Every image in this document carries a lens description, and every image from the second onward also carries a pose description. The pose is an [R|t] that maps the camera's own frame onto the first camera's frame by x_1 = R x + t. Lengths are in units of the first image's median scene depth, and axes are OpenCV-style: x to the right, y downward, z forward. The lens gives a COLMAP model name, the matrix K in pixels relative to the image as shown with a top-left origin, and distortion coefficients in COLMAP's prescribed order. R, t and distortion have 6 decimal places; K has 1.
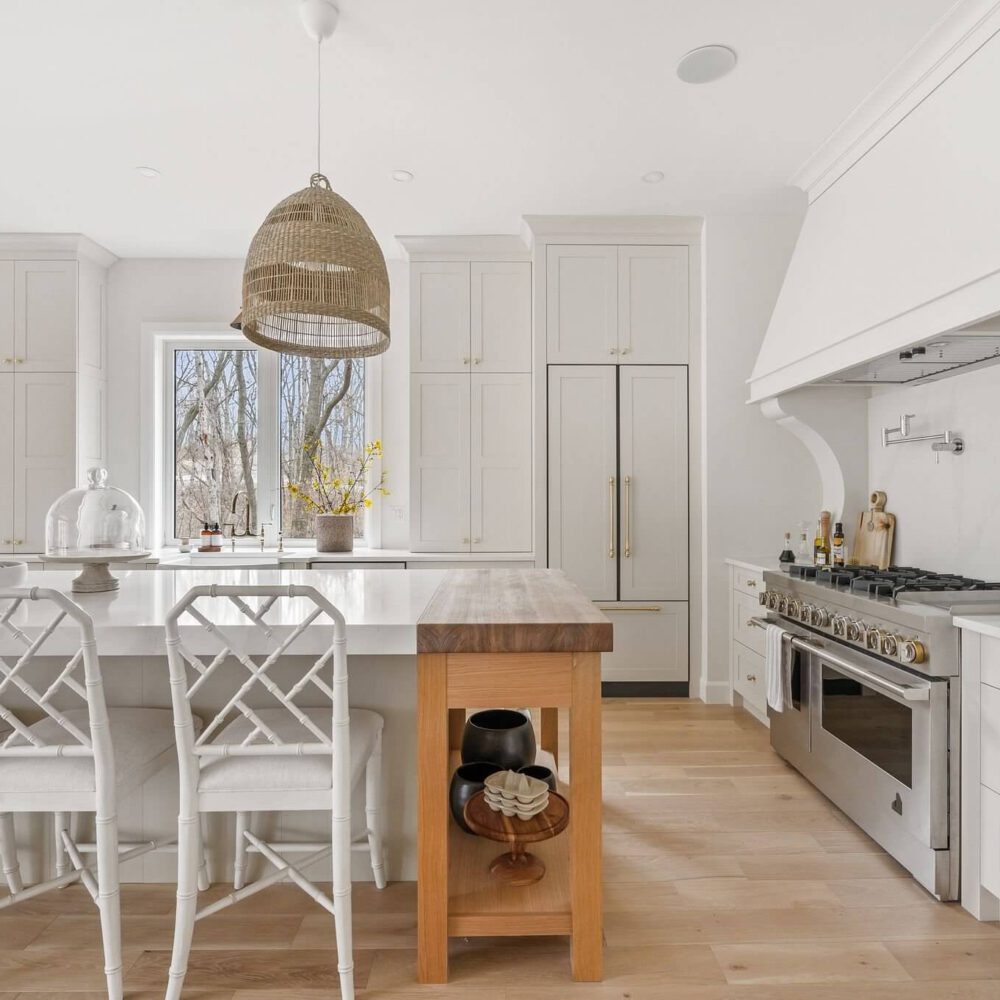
lens RADIAL K [[656.1, 0, 499.4], [0, 656.1, 495.1], [0, 0, 1]] dist [0.008132, 0.001259]
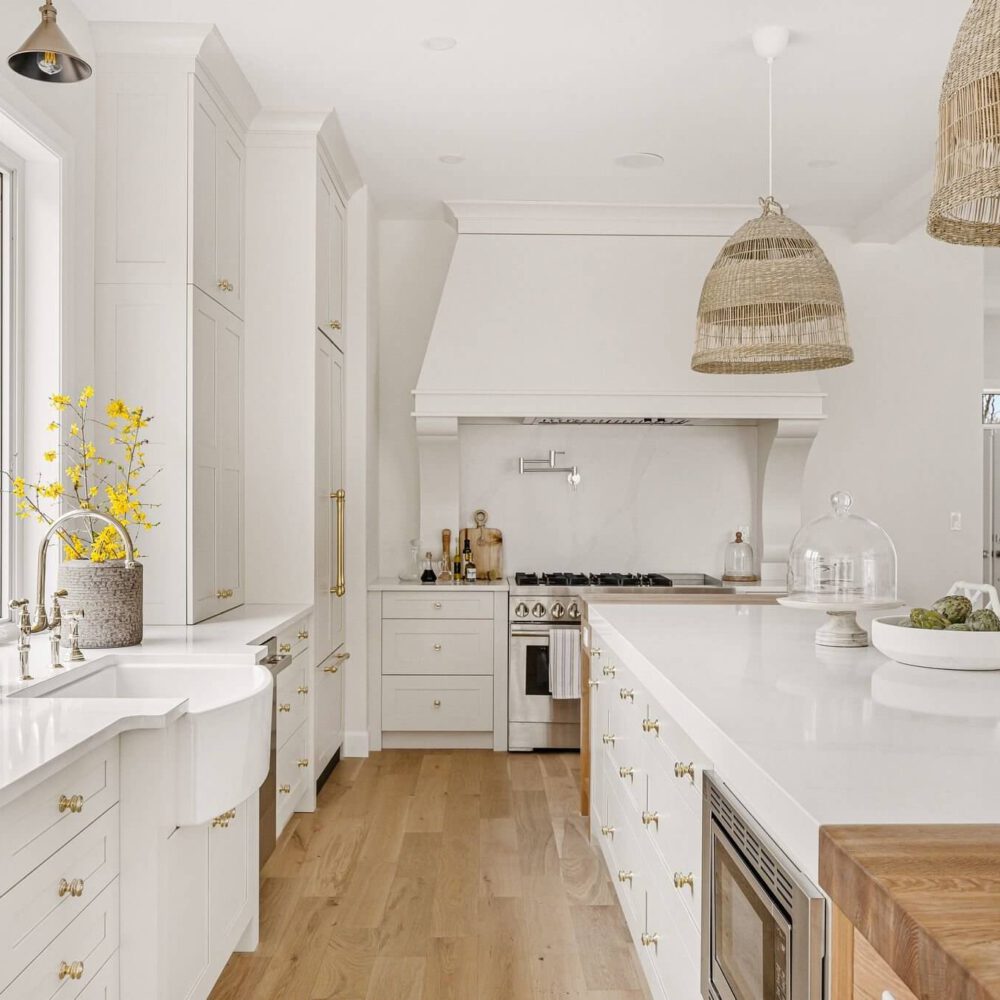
lens RADIAL K [[1111.7, 0, 503.5], [0, 1111.7, 503.1], [0, 0, 1]] dist [-0.021834, 0.000000]
pose [[-0.004533, 0.003657, 0.999983, -1.265855], [-0.003343, 0.999988, -0.003672, -0.010582], [-0.999984, -0.003360, -0.004520, 0.924785]]
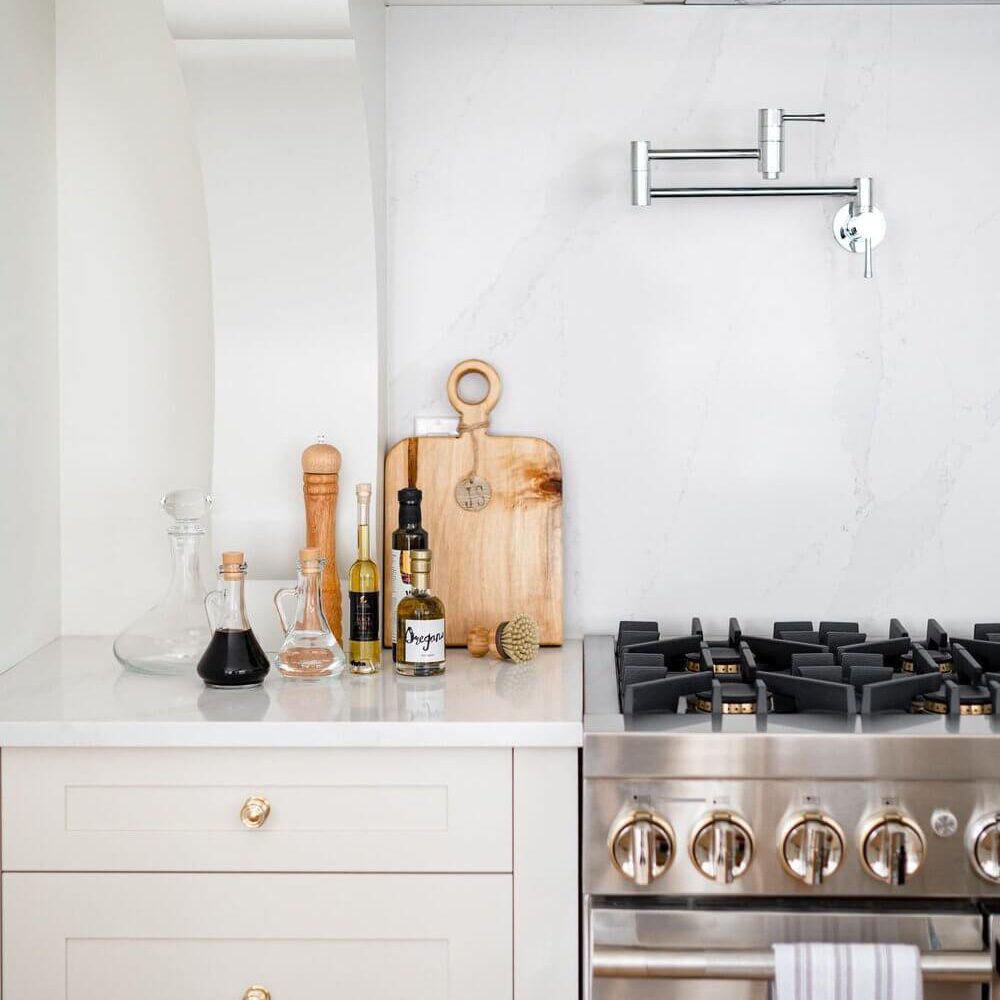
lens RADIAL K [[2160.5, 0, 498.7], [0, 2160.5, 493.8], [0, 0, 1]] dist [-0.234999, 0.000000]
pose [[0.045720, -0.094716, 0.994454, -0.295599], [0.000714, 0.995498, 0.094782, -0.033578], [-0.998954, -0.003623, 0.045582, 0.904799]]
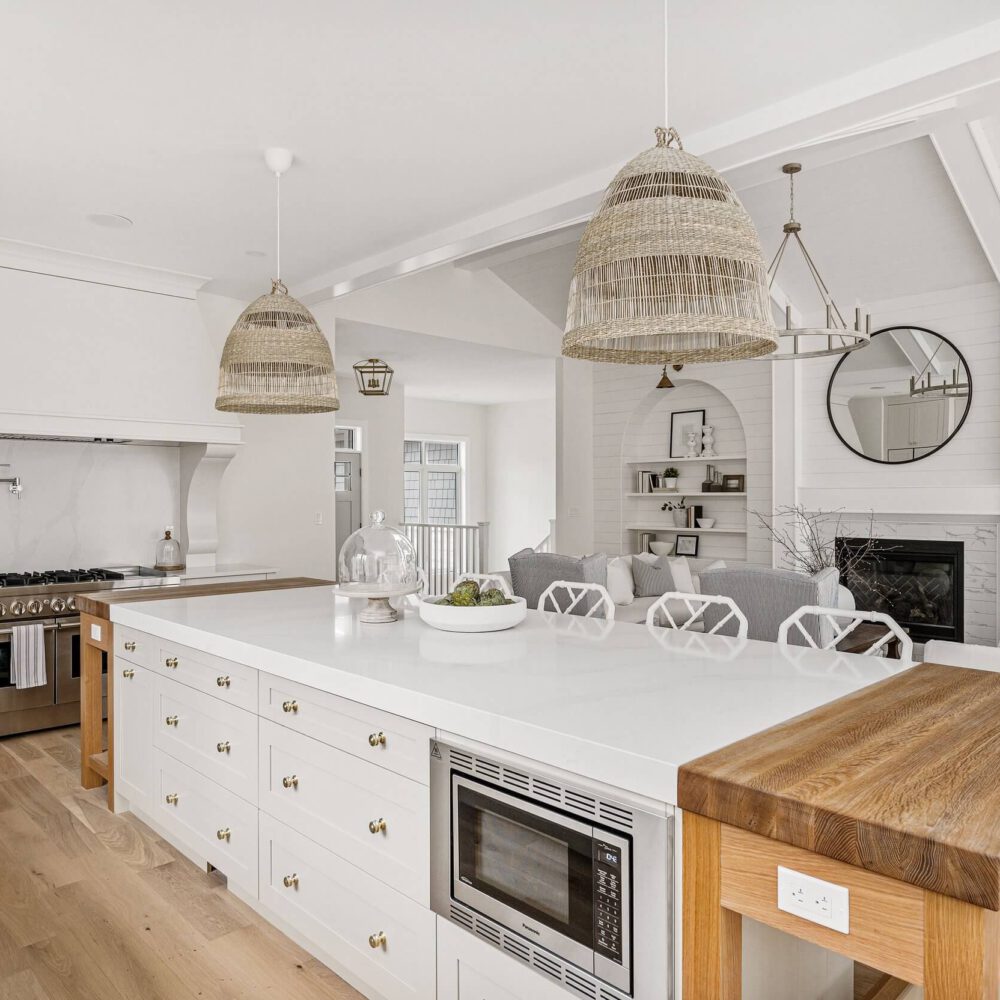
lens RADIAL K [[798.1, 0, 505.2], [0, 798.1, 496.3], [0, 0, 1]] dist [-0.006455, -0.002362]
pose [[-0.684331, 0.004798, 0.729155, -1.120337], [0.004041, 0.999988, -0.002788, -0.035052], [-0.729160, 0.001038, -0.684343, 1.144479]]
